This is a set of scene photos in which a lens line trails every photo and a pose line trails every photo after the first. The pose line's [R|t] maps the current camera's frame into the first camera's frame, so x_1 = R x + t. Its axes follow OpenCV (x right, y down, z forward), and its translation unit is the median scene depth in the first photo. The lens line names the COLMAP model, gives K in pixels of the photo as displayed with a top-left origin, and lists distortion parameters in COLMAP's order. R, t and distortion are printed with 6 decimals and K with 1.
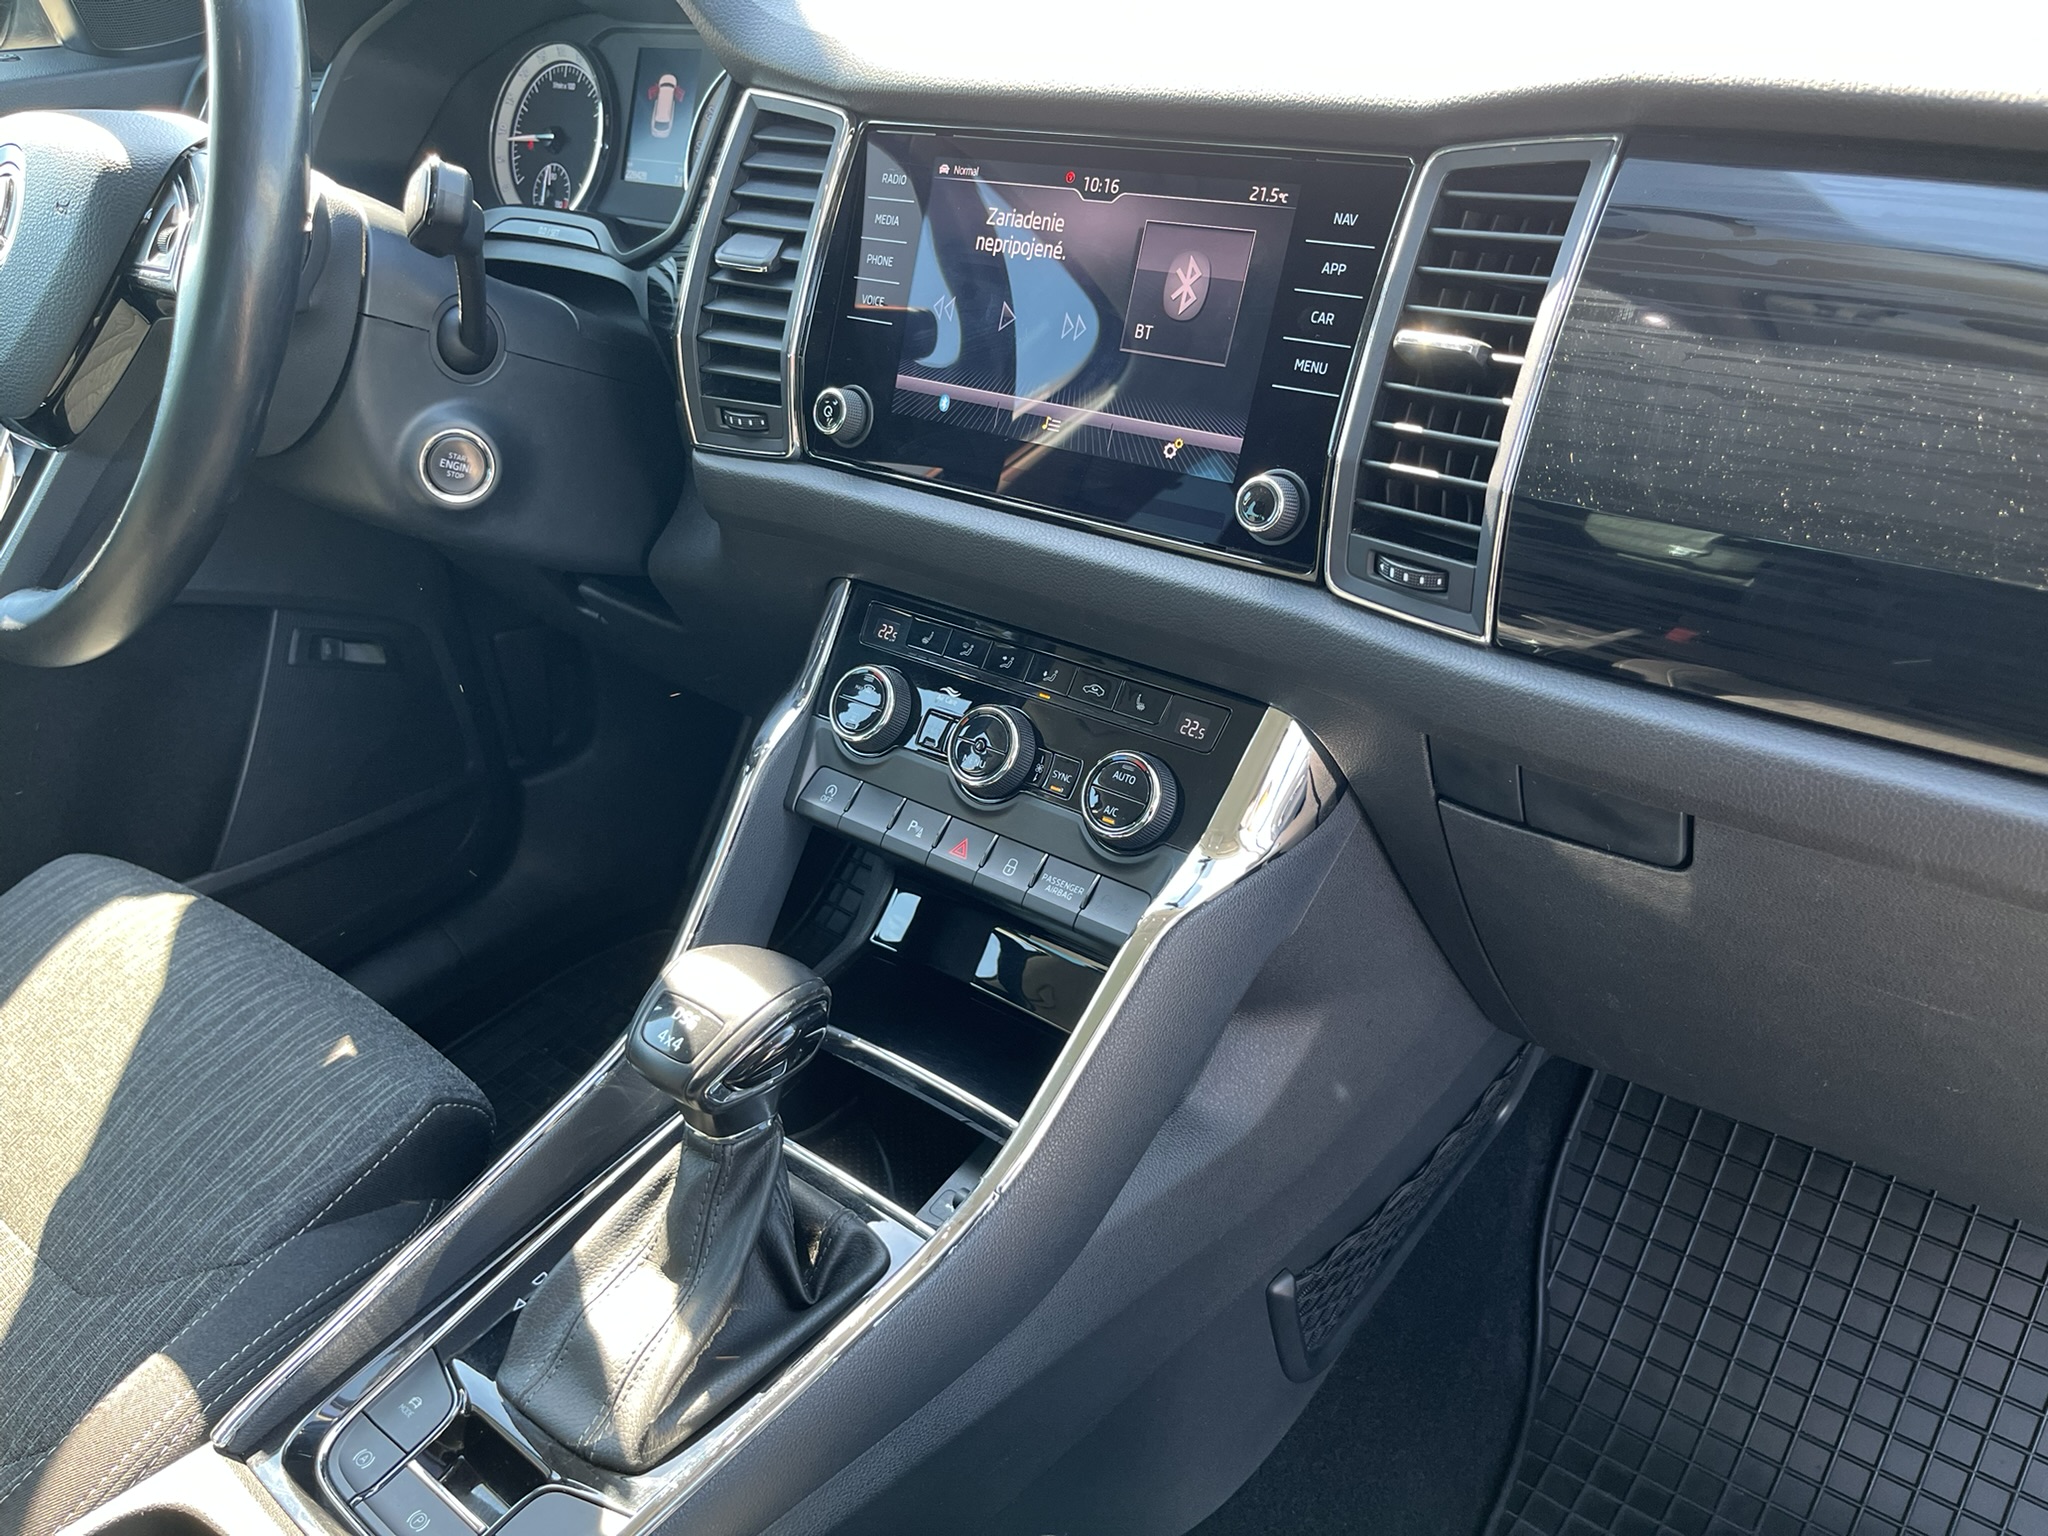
lens RADIAL K [[1560.7, 0, 1046.2], [0, 1560.7, 779.3], [0, 0, 1]] dist [0.025334, -0.033421]
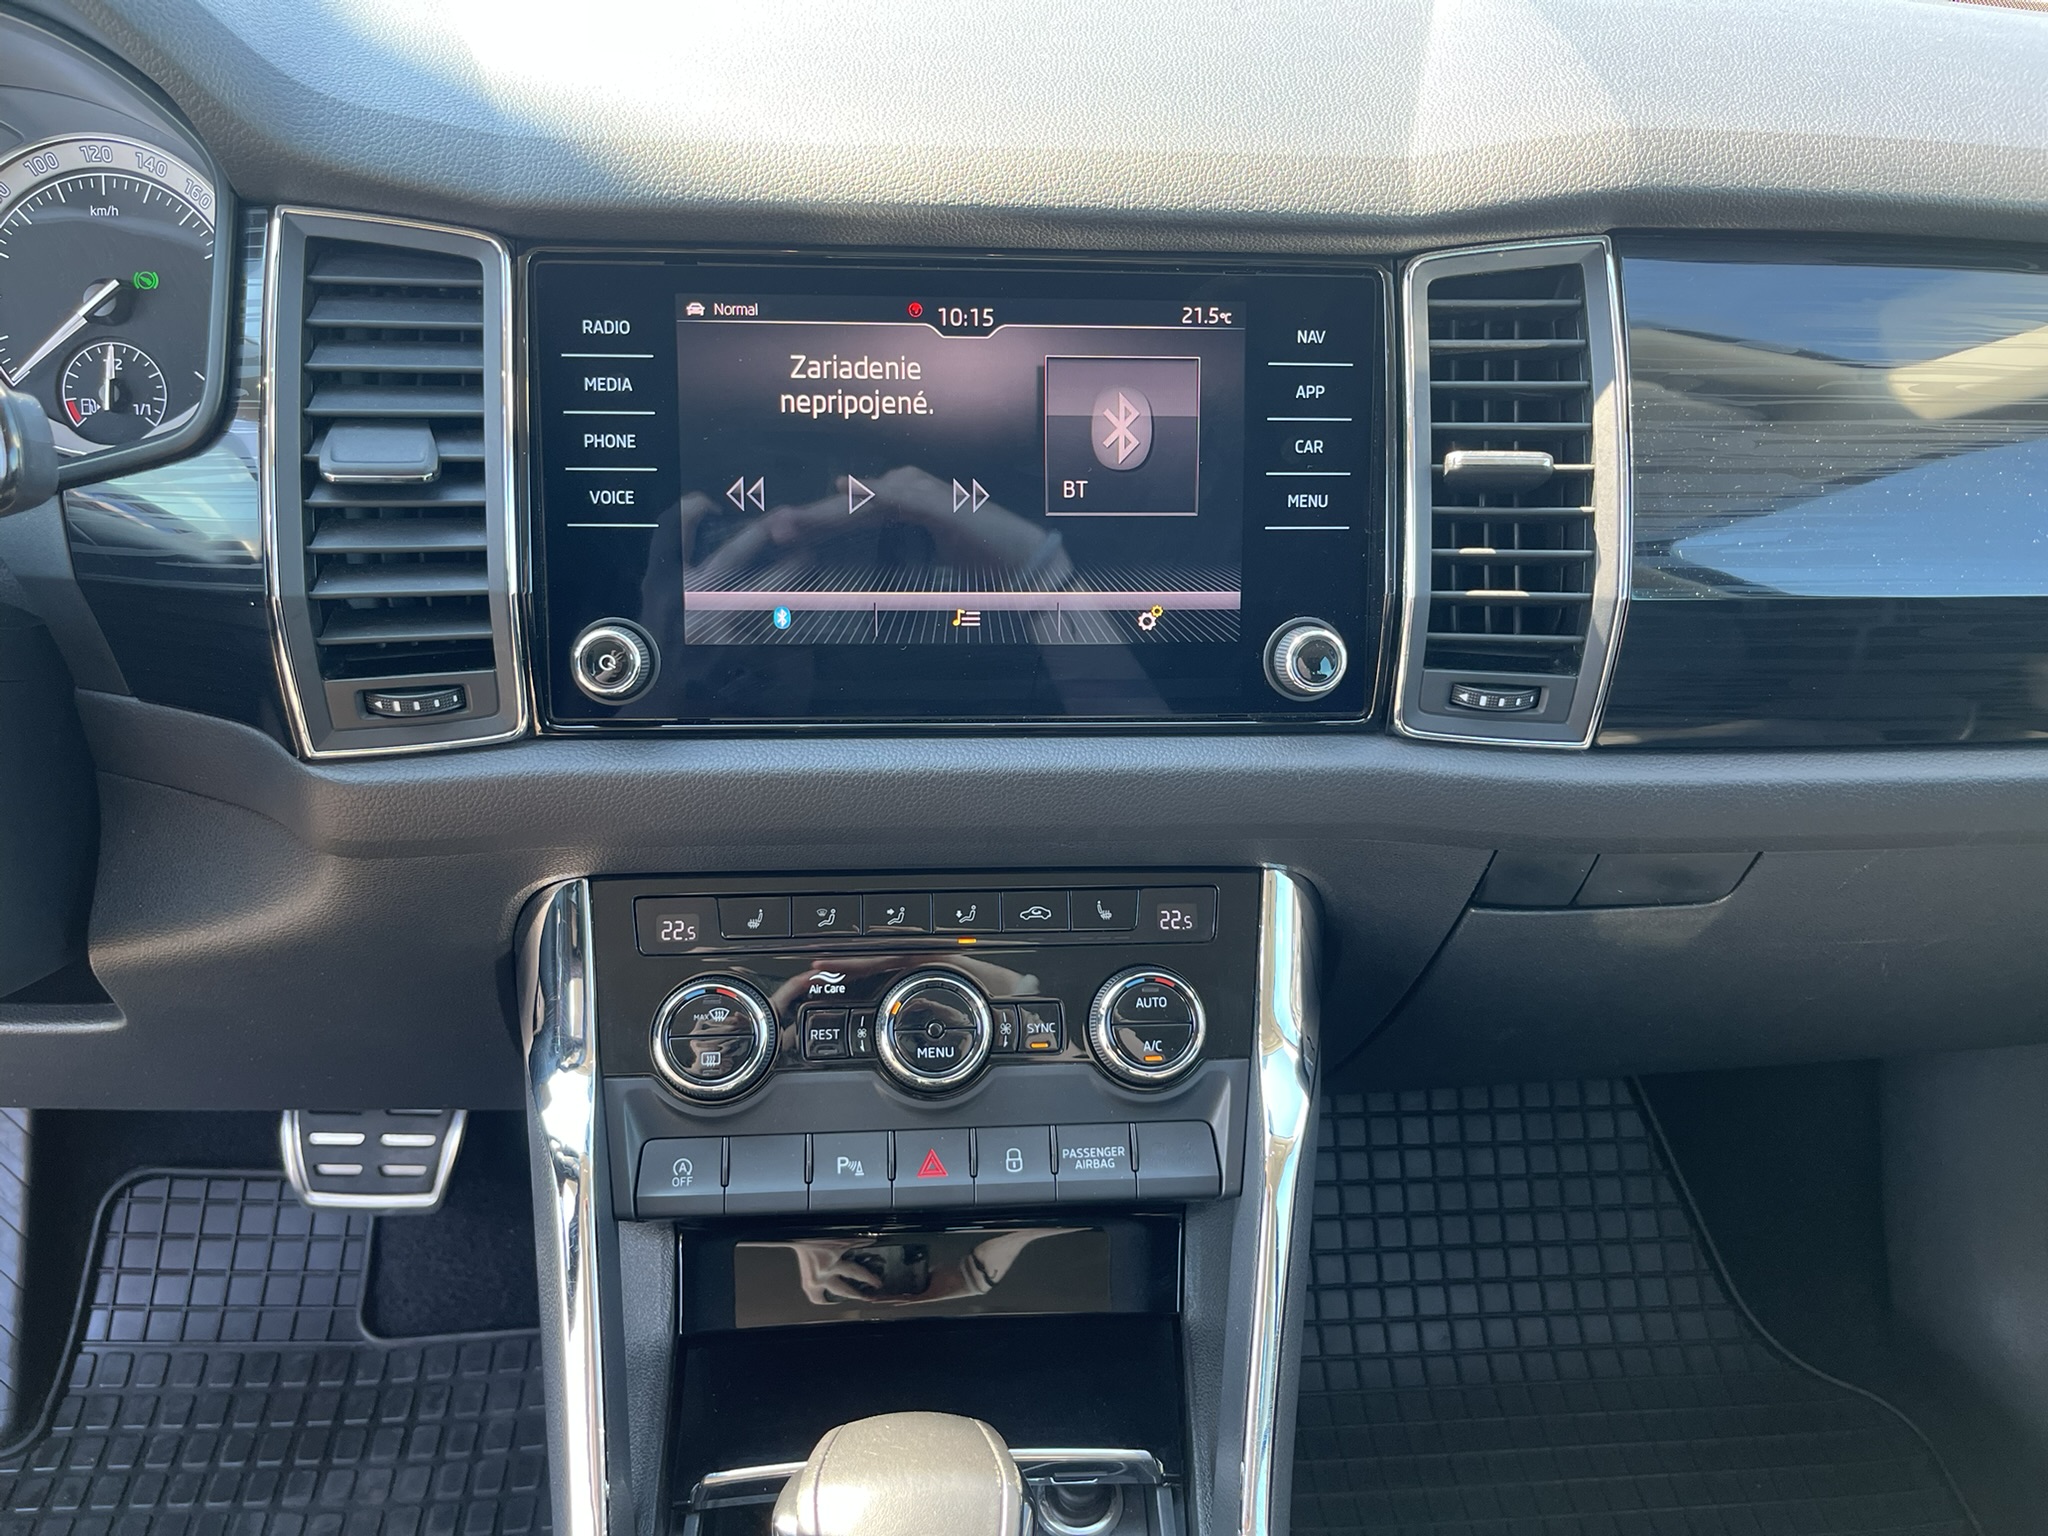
lens RADIAL K [[1554.7, 0, 1024.0], [0, 1554.7, 768.0], [0, 0, 1]] dist [0.058965, -0.095528]
pose [[0.723693, -0.277875, 0.631707, -0.498523], [0.283008, 0.954343, 0.095578, -0.223869], [-0.629424, 0.109609, 0.769293, 0.387856]]
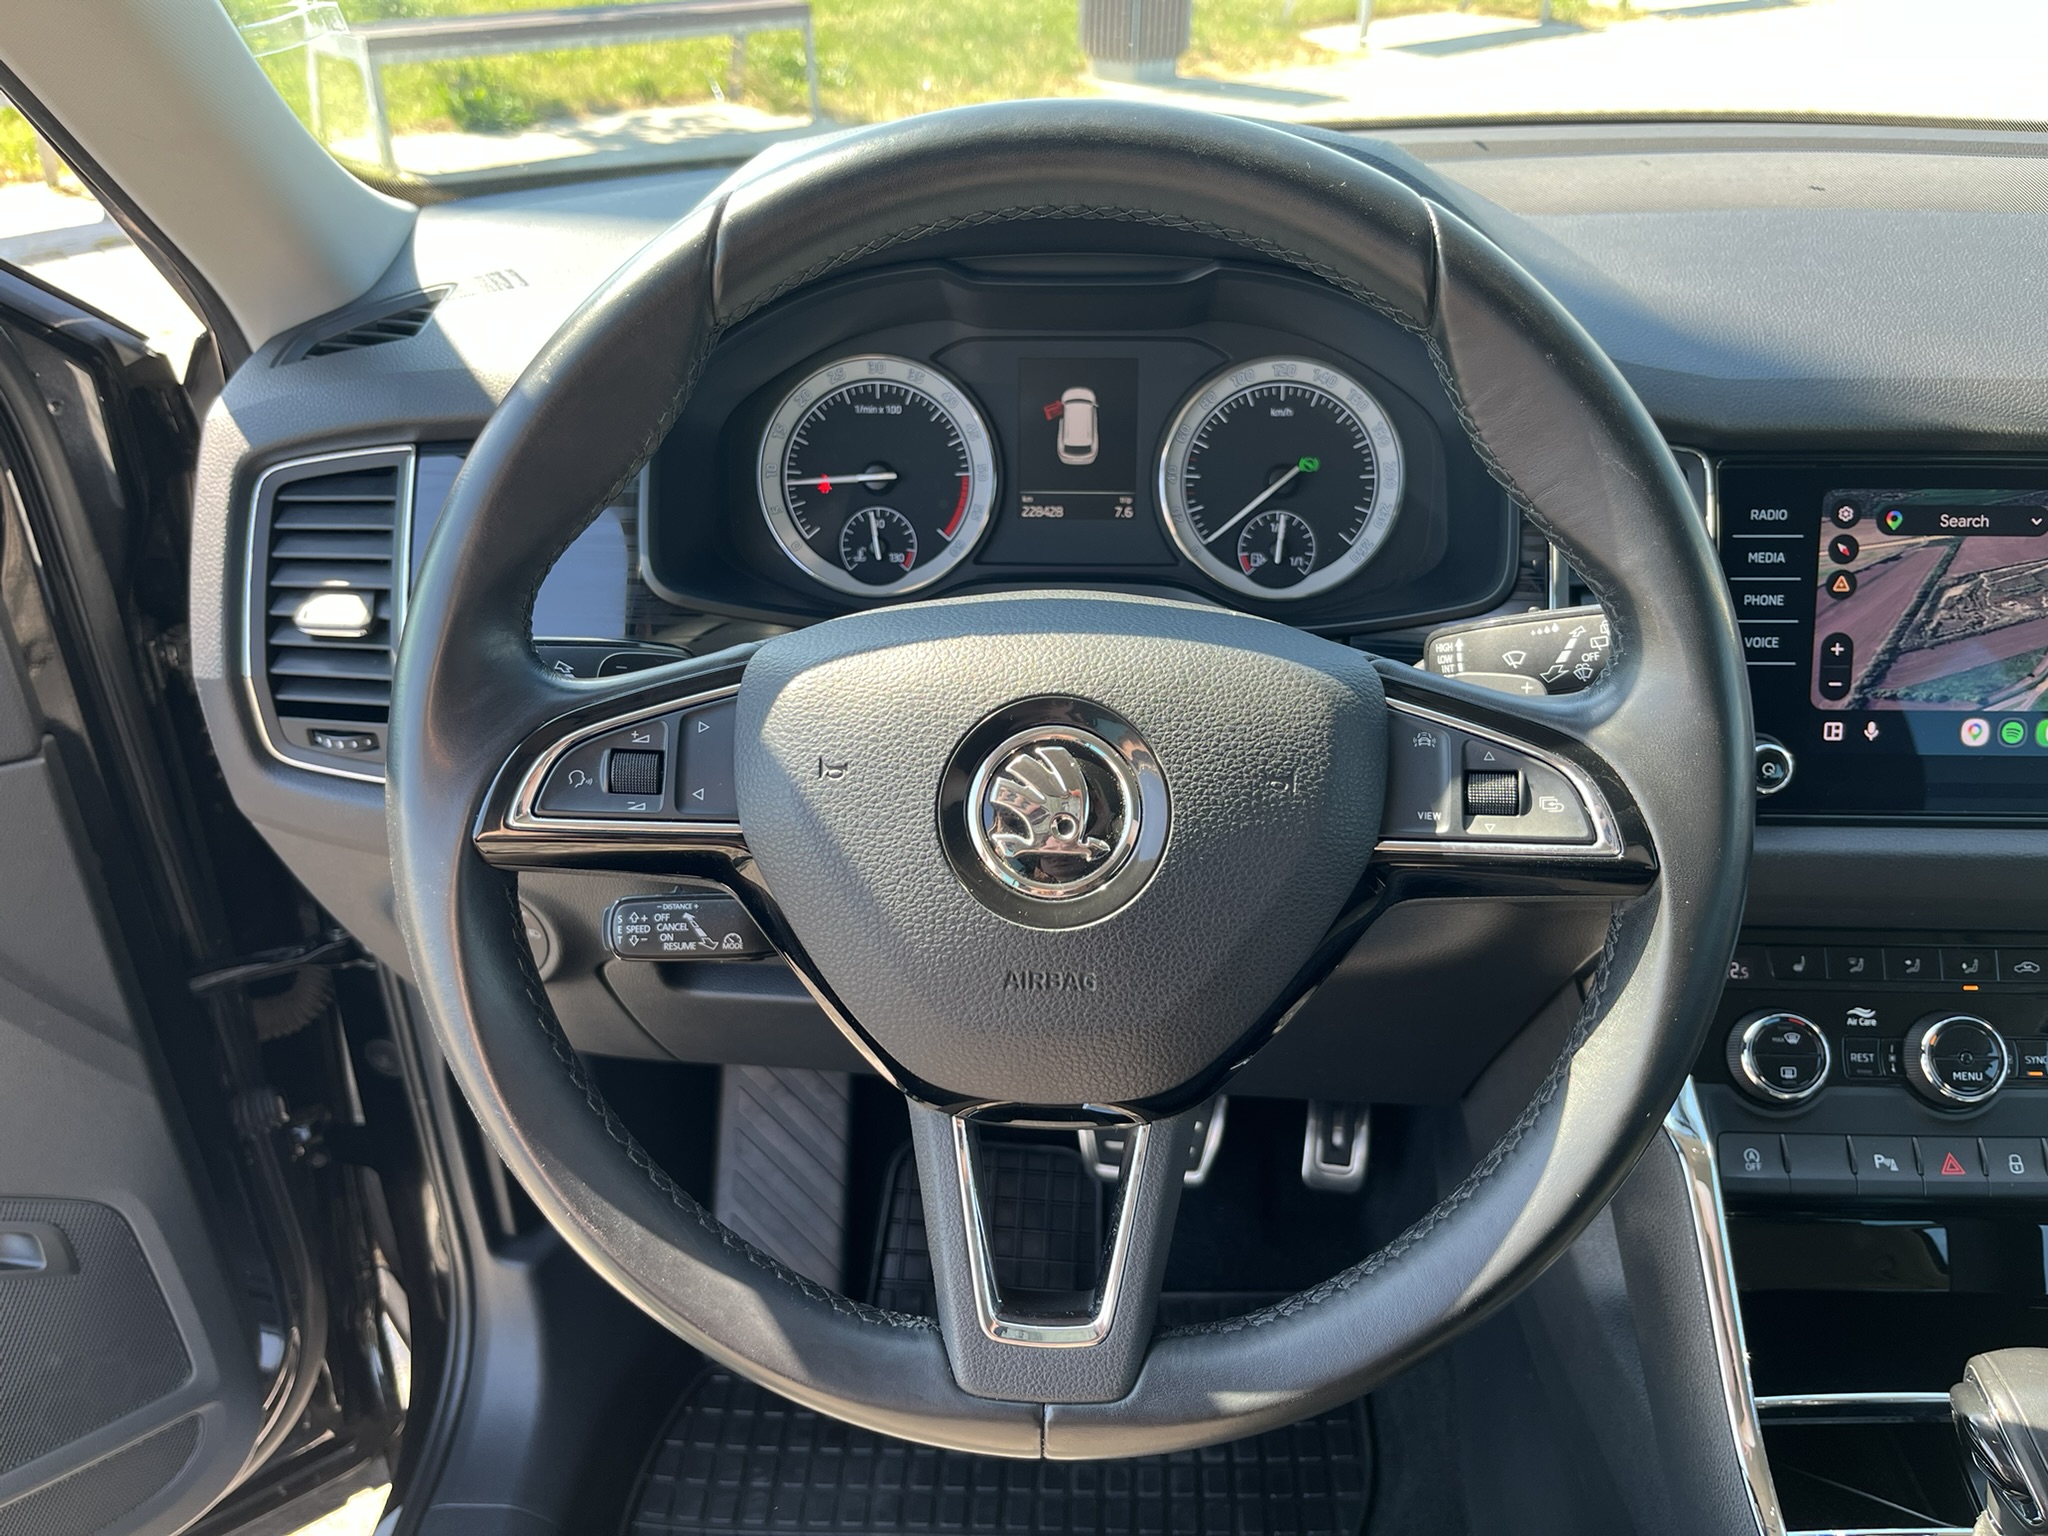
lens RADIAL K [[1571.1, 0, 1044.5], [0, 1571.1, 785.3], [0, 0, 1]] dist [0.008068, -0.003563]
pose [[0.803843, -0.262021, 0.534023, -1.065607], [0.274517, 0.959847, 0.057734, -0.432992], [-0.527709, 0.100189, 0.843496, 0.488005]]
